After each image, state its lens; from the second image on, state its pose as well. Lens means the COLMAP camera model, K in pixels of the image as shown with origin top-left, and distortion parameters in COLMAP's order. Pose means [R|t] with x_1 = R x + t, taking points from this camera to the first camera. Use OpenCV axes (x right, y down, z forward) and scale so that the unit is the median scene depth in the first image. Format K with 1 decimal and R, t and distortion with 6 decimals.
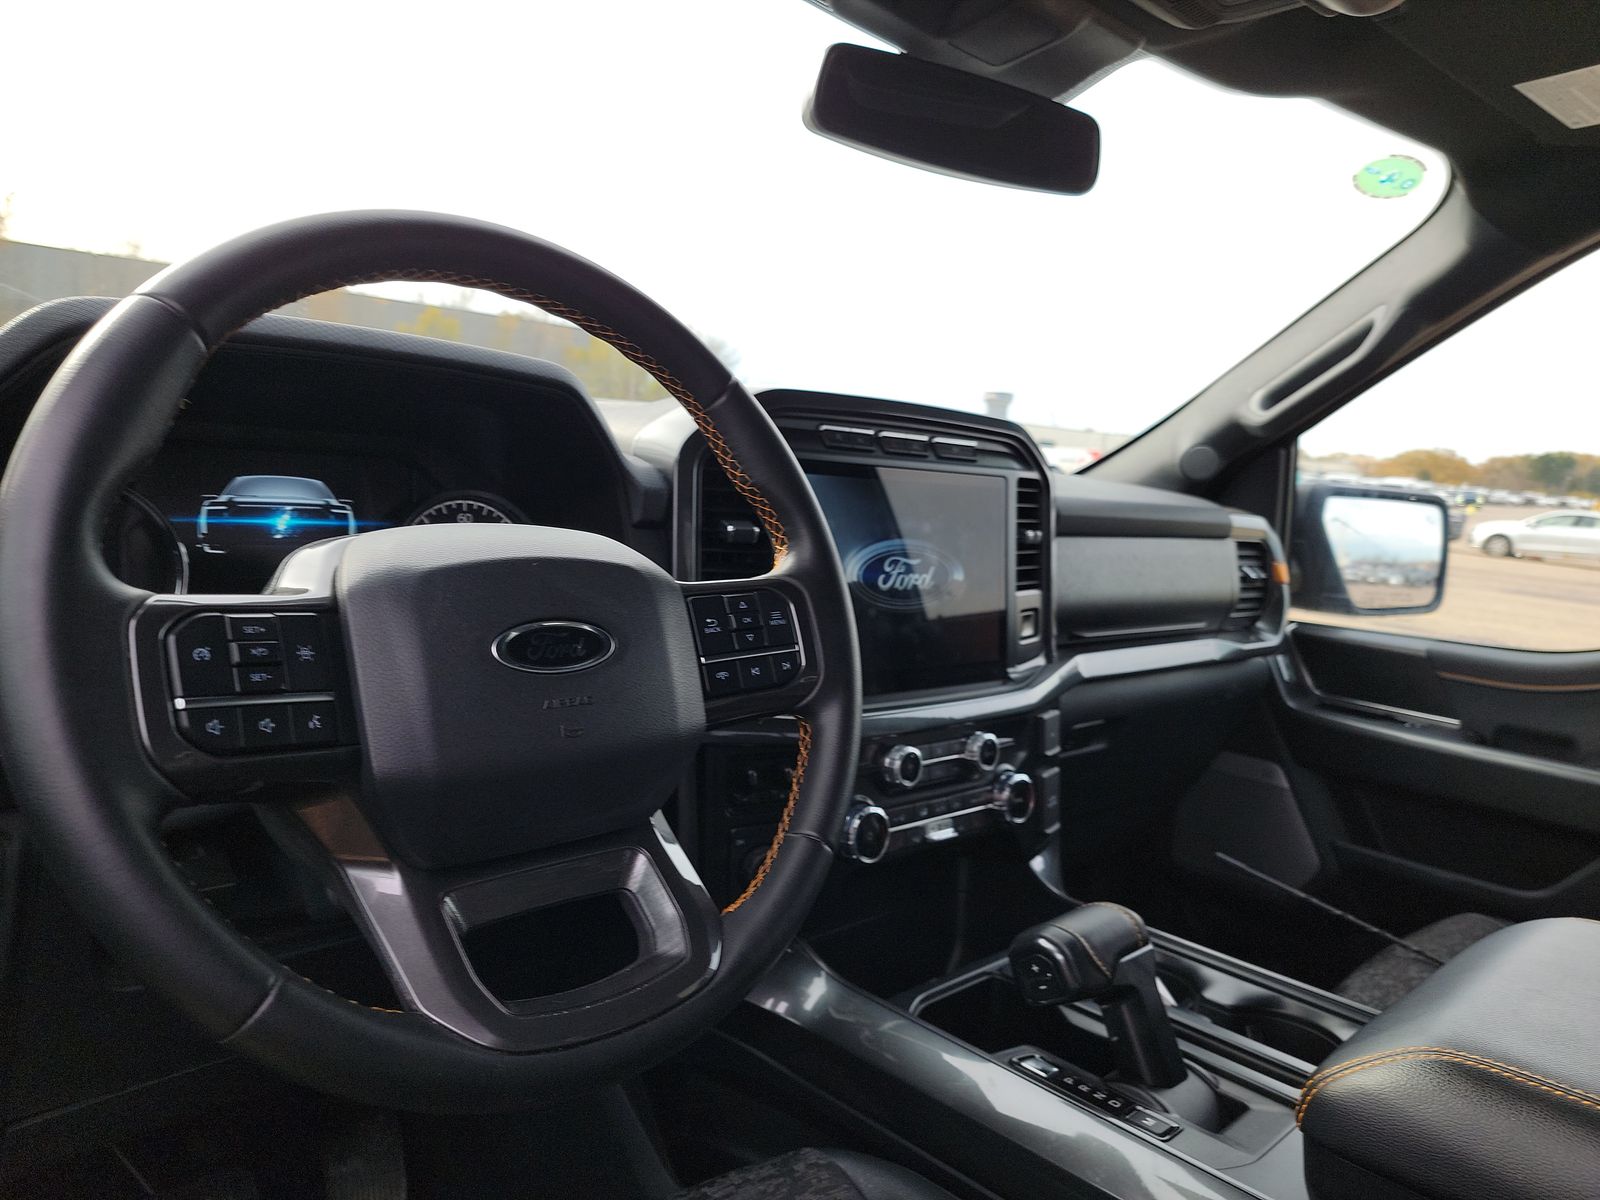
lens RADIAL K [[1132.9, 0, 798.3], [0, 1132.9, 639.8], [0, 0, 1]] dist [0.073629, -0.064109]
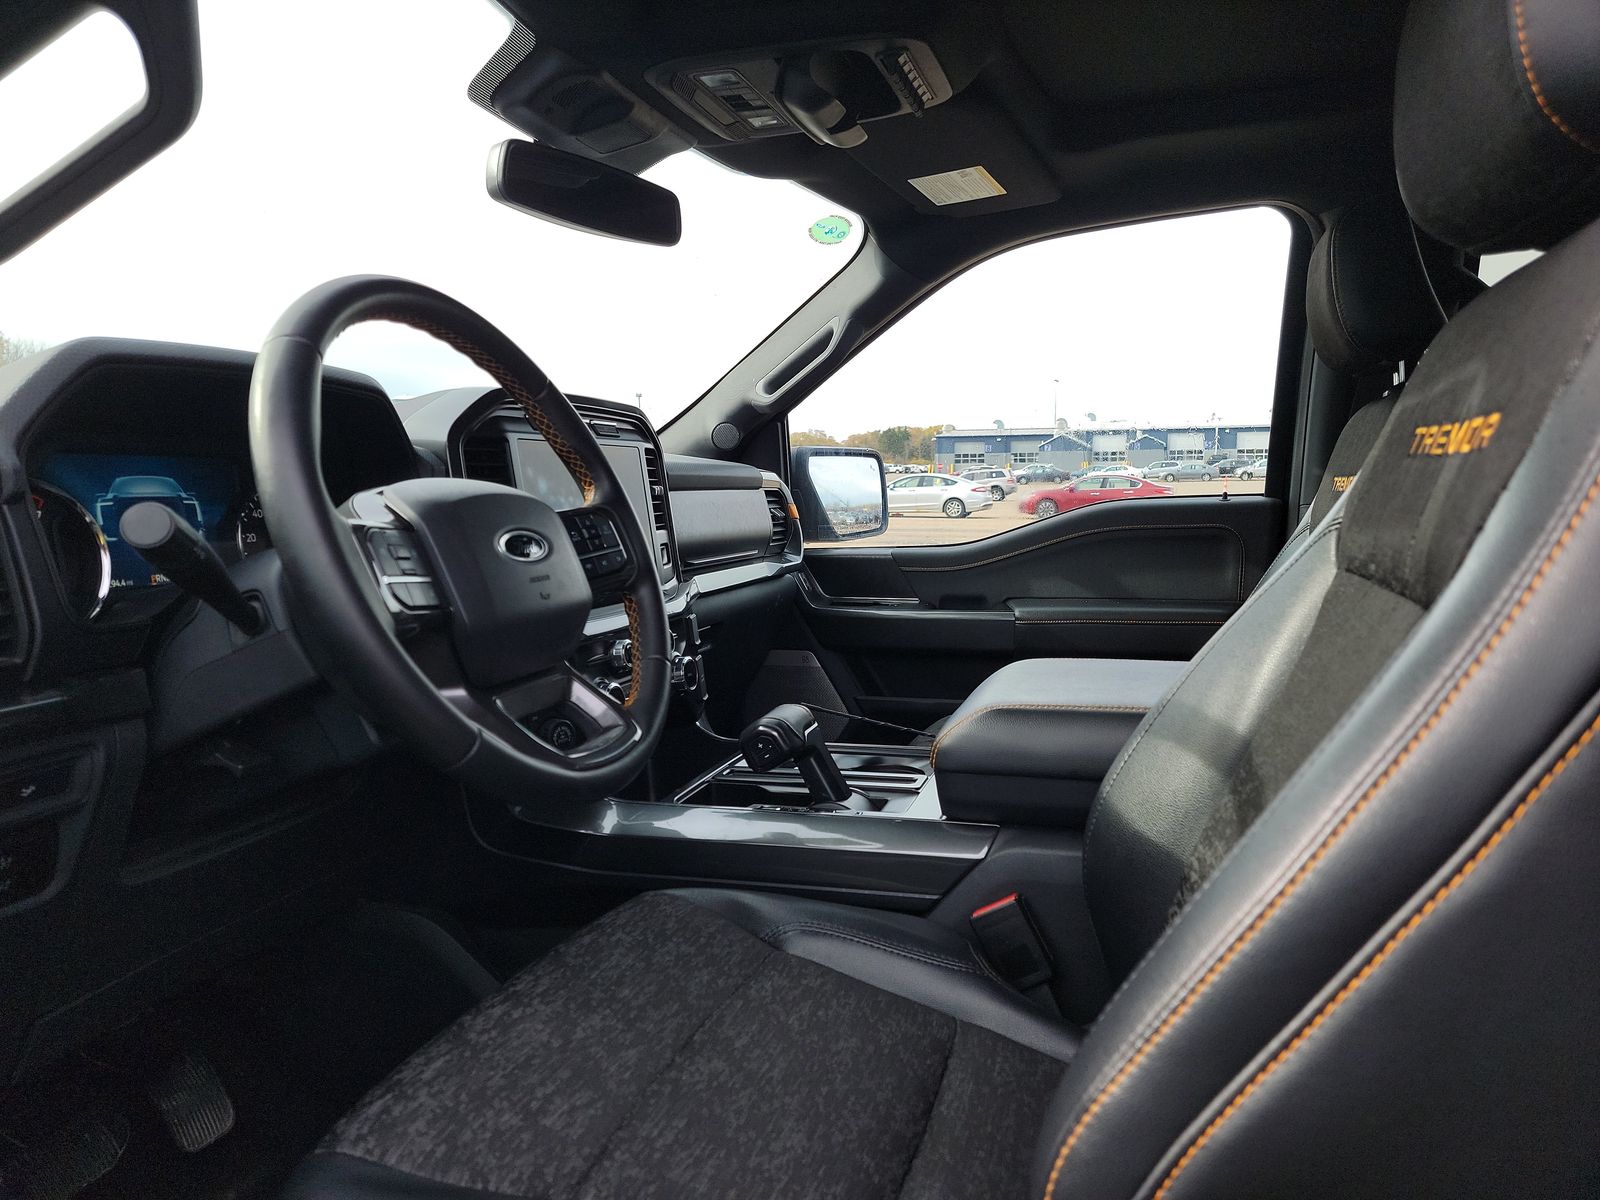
lens RADIAL K [[1120.5, 0, 799.9], [0, 1120.5, 632.5], [0, 0, 1]] dist [0.090088, -0.062907]
pose [[0.878986, -0.150064, 0.452620, -0.254845], [0.153662, 0.987696, 0.029054, 0.058524], [-0.451411, 0.044013, 0.891230, -0.247818]]
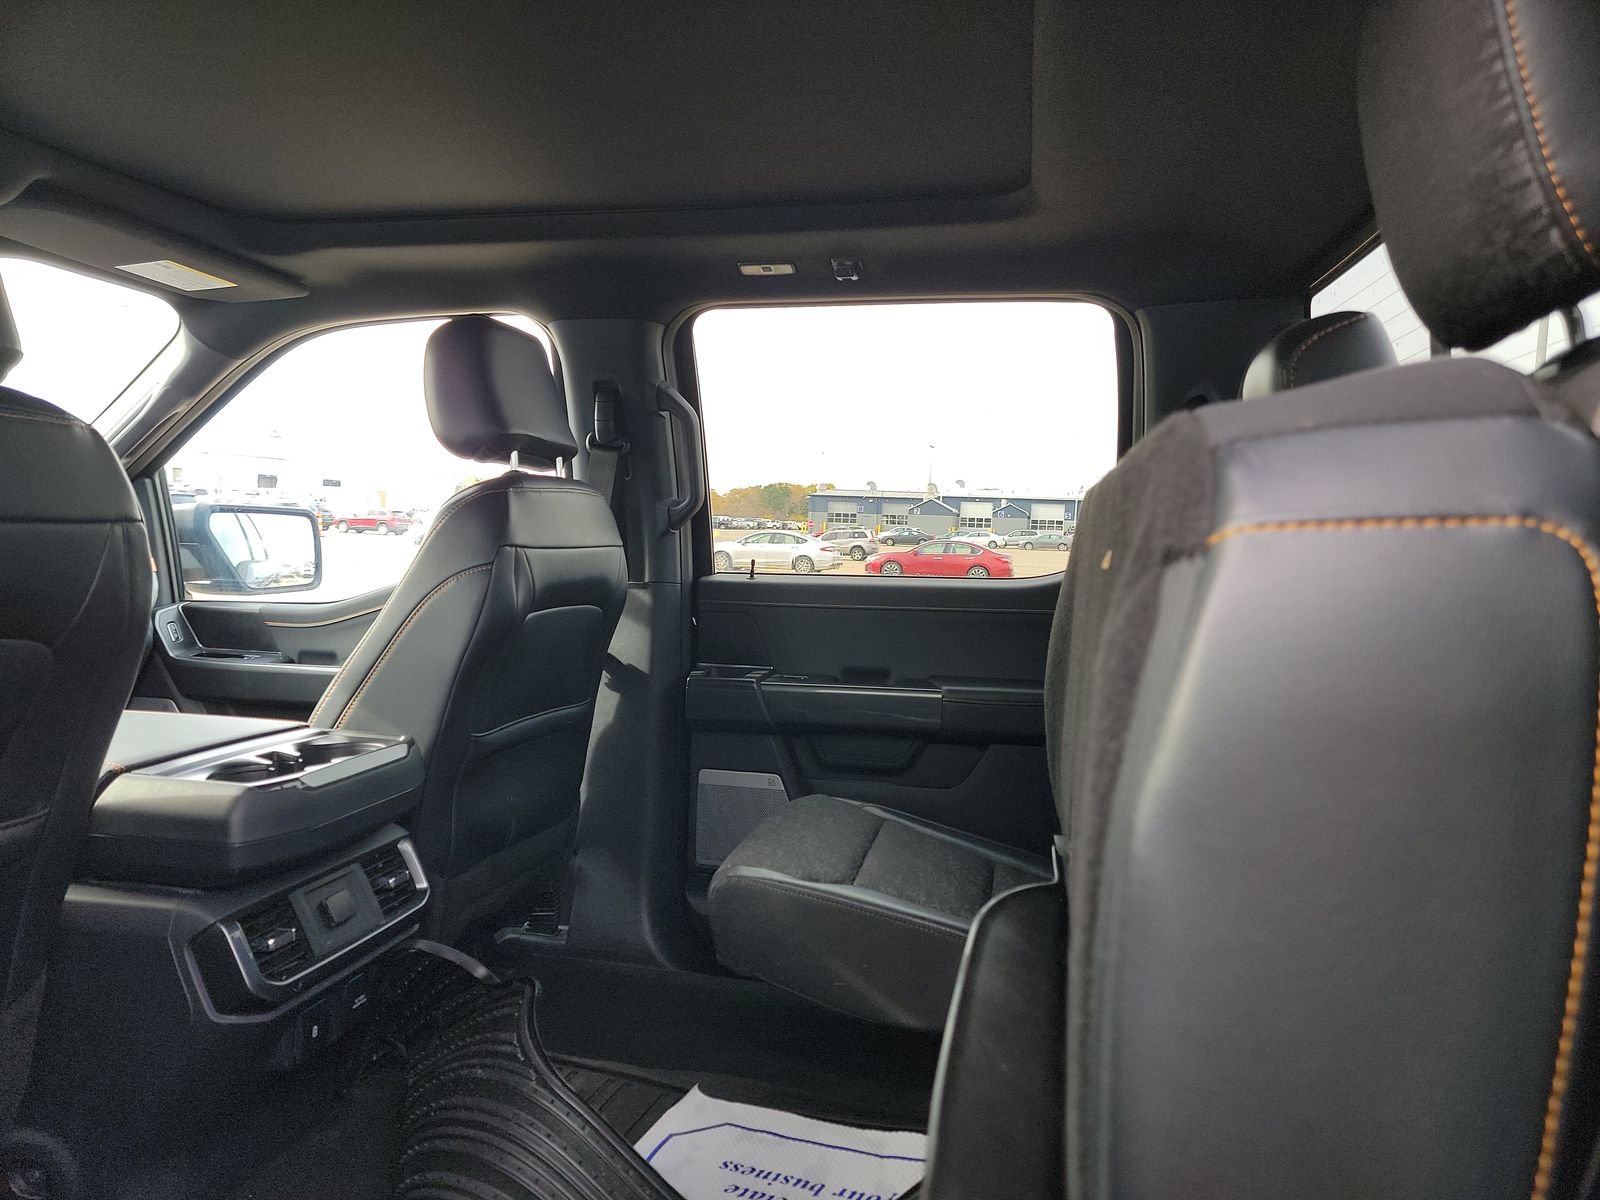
lens RADIAL K [[1132.9, 0, 798.3], [0, 1132.9, 639.8], [0, 0, 1]] dist [0.073629, -0.064109]
pose [[0.833101, -0.101486, 0.543731, 0.367911], [0.119908, 0.992784, 0.001578, 0.160215], [-0.539968, 0.063883, 0.839258, -0.791041]]
